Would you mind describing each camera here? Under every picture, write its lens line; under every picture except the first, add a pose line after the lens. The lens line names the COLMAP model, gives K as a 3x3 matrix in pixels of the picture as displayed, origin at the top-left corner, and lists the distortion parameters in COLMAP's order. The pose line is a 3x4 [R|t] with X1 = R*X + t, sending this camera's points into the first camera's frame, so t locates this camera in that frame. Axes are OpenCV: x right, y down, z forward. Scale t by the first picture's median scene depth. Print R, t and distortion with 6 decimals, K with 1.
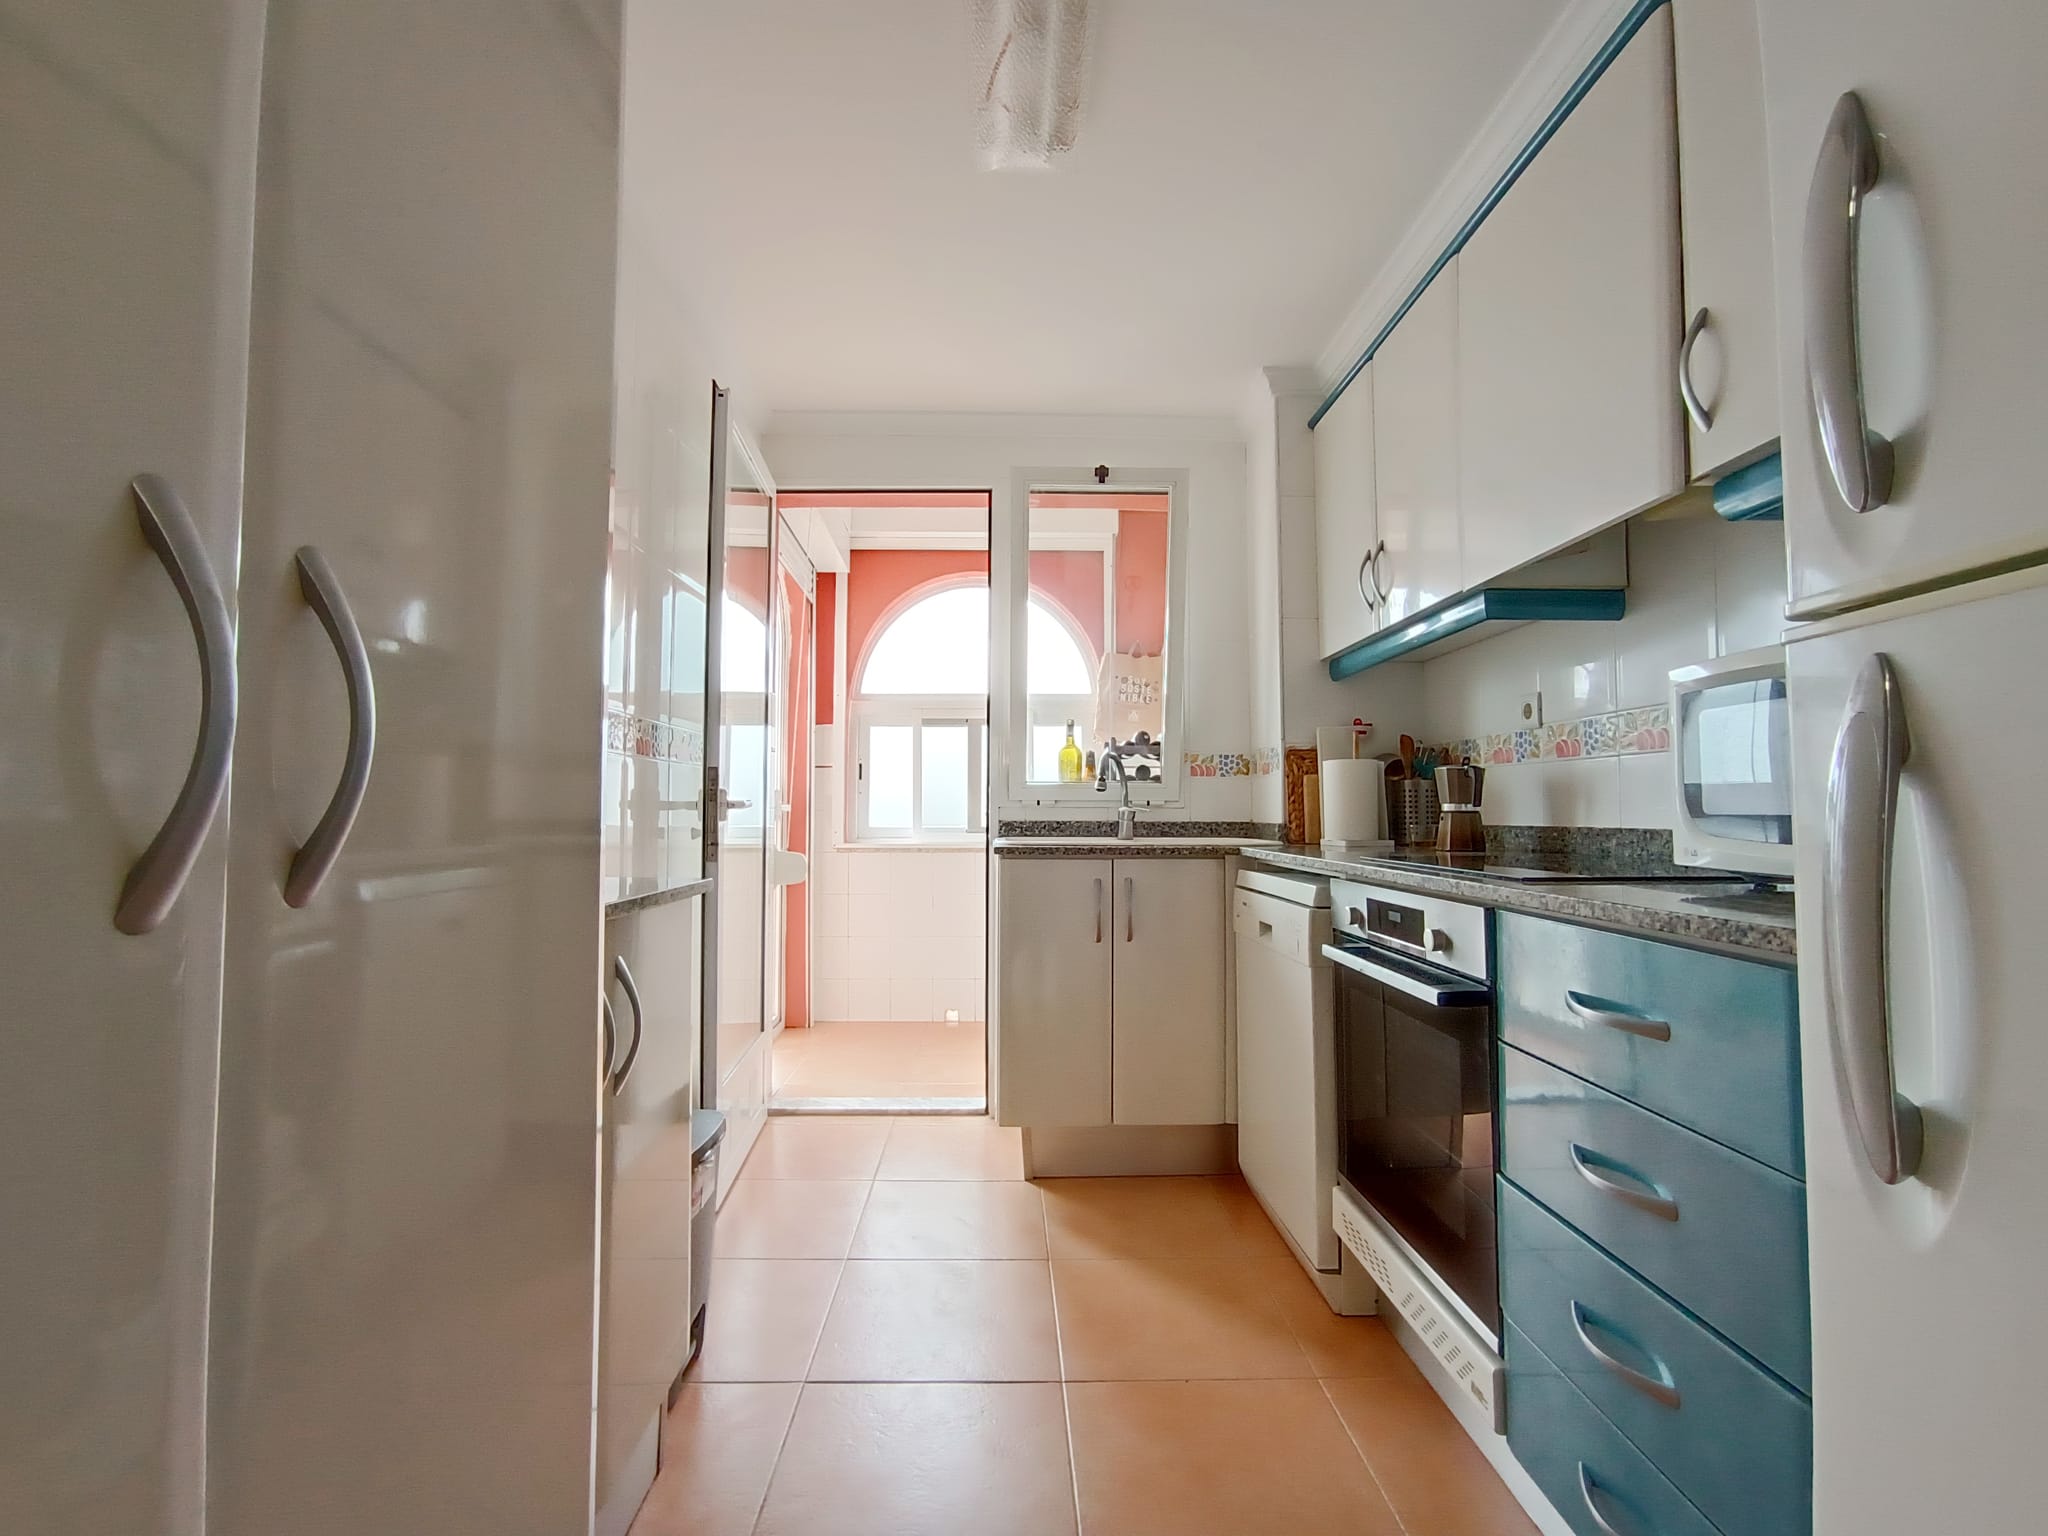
lens RADIAL K [[939.0, 0, 1021.0], [0, 939.0, 762.8], [0, 0, 1]] dist [-0.014268, 0.008728]
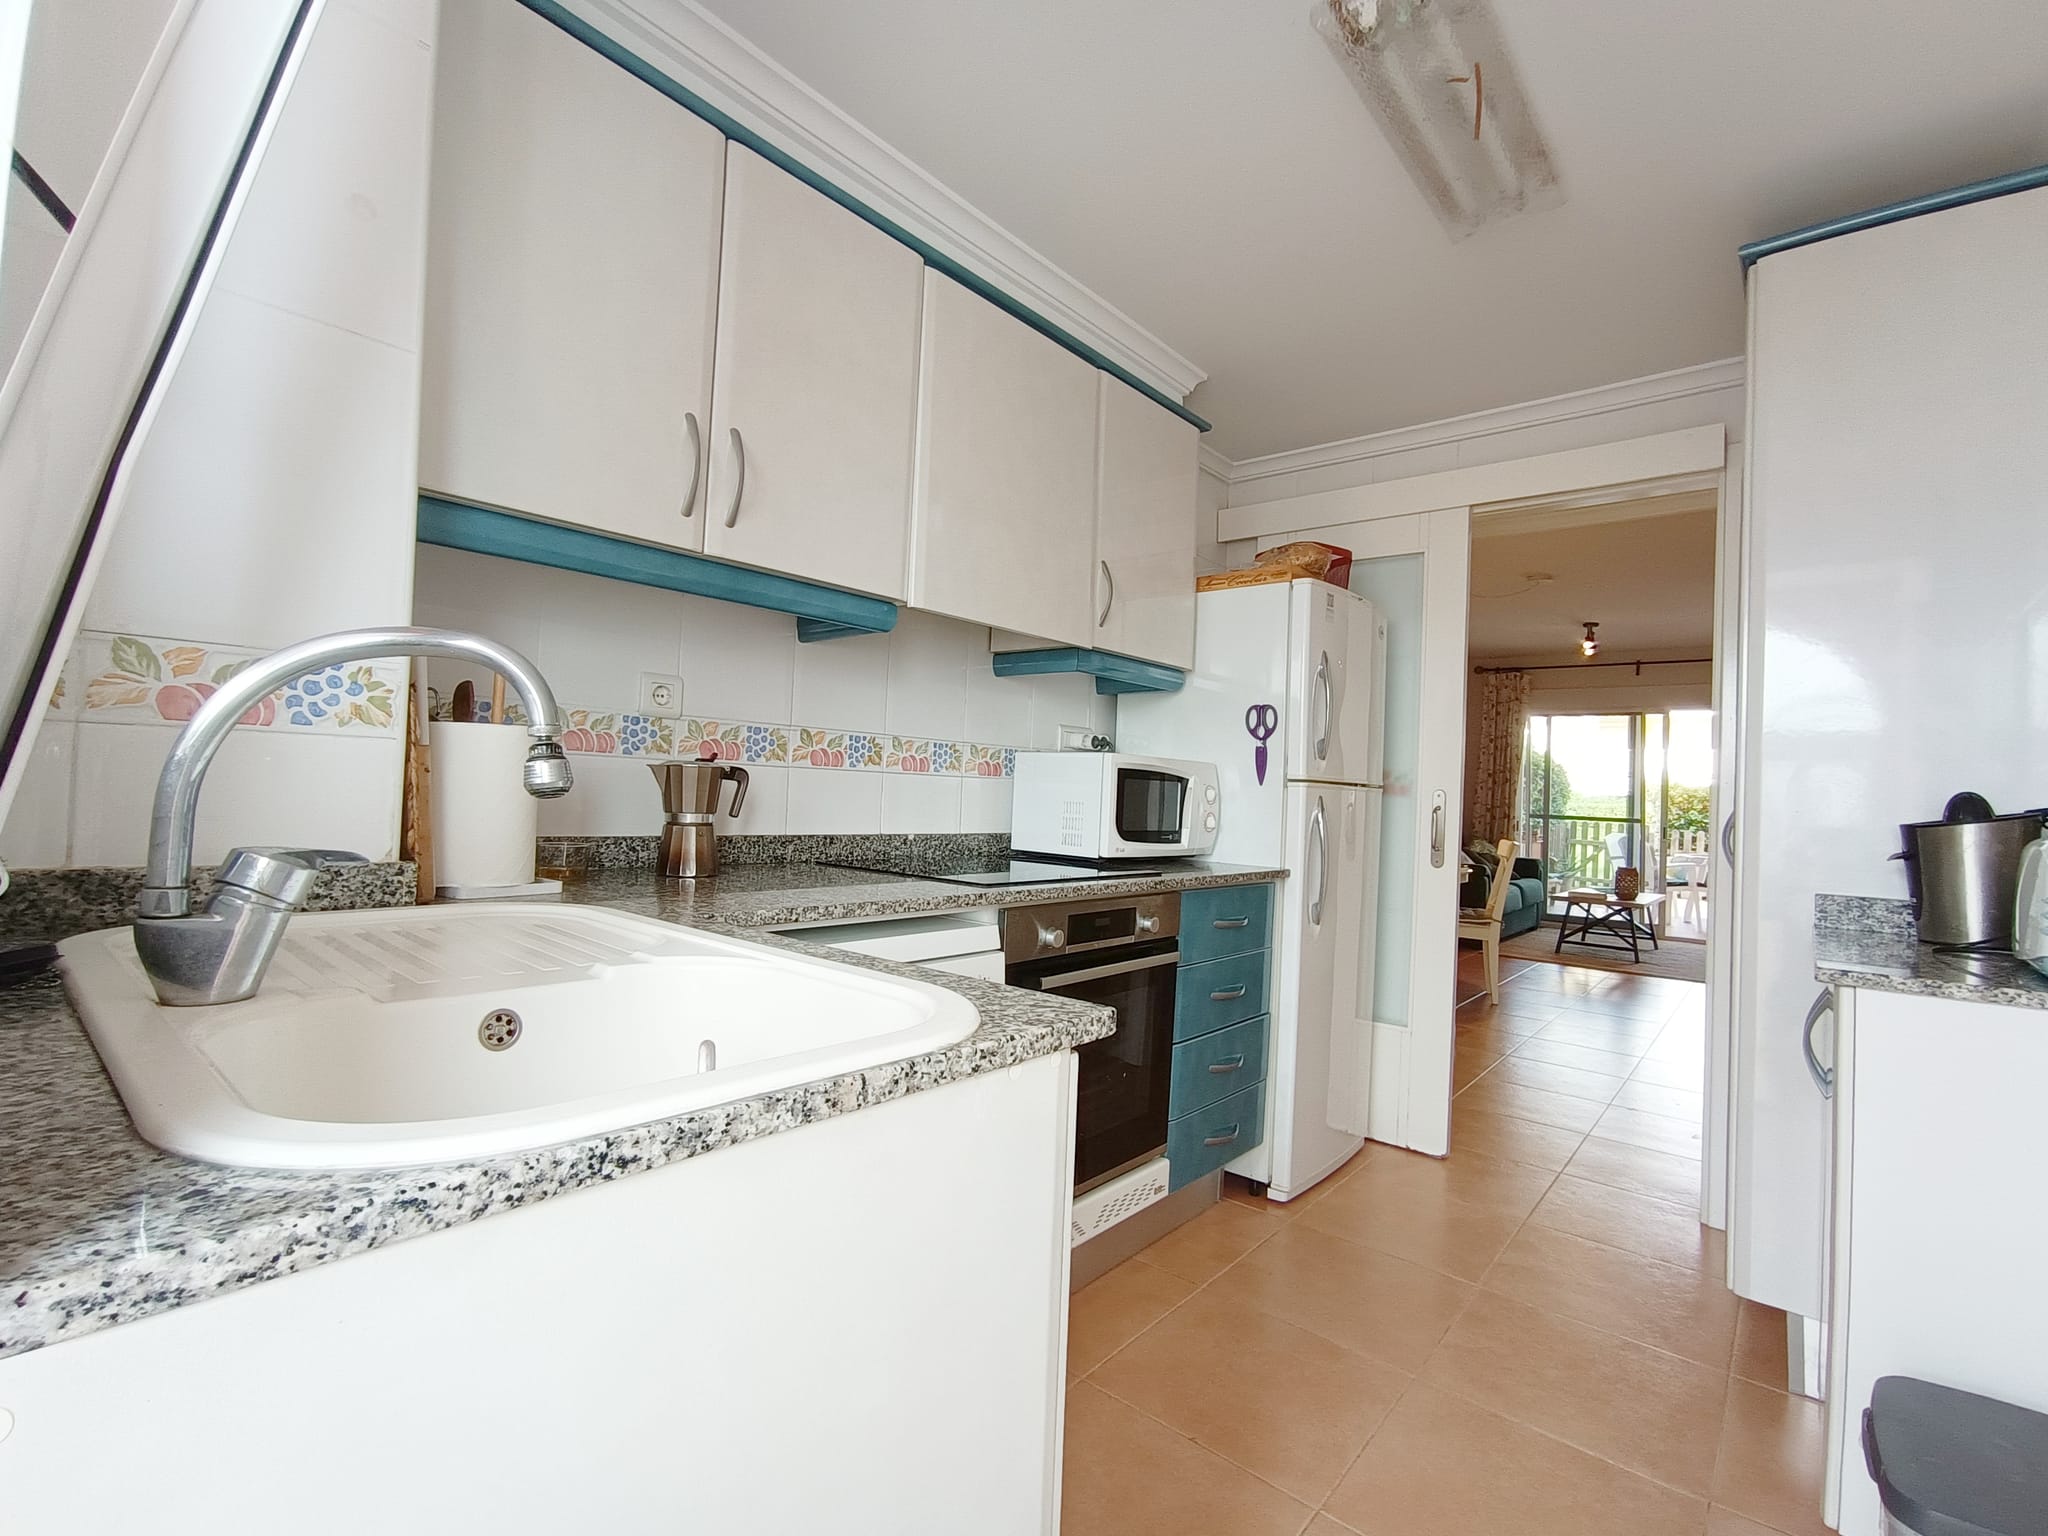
lens RADIAL K [[939.0, 0, 1028.3], [0, 939.0, 769.3], [0, 0, 1]] dist [-0.014268, 0.008728]
pose [[-0.747170, -0.003500, 0.664624, -0.234568], [-0.067080, 0.995277, -0.070170, 0.044637], [-0.661239, -0.097012, -0.743876, 1.390919]]
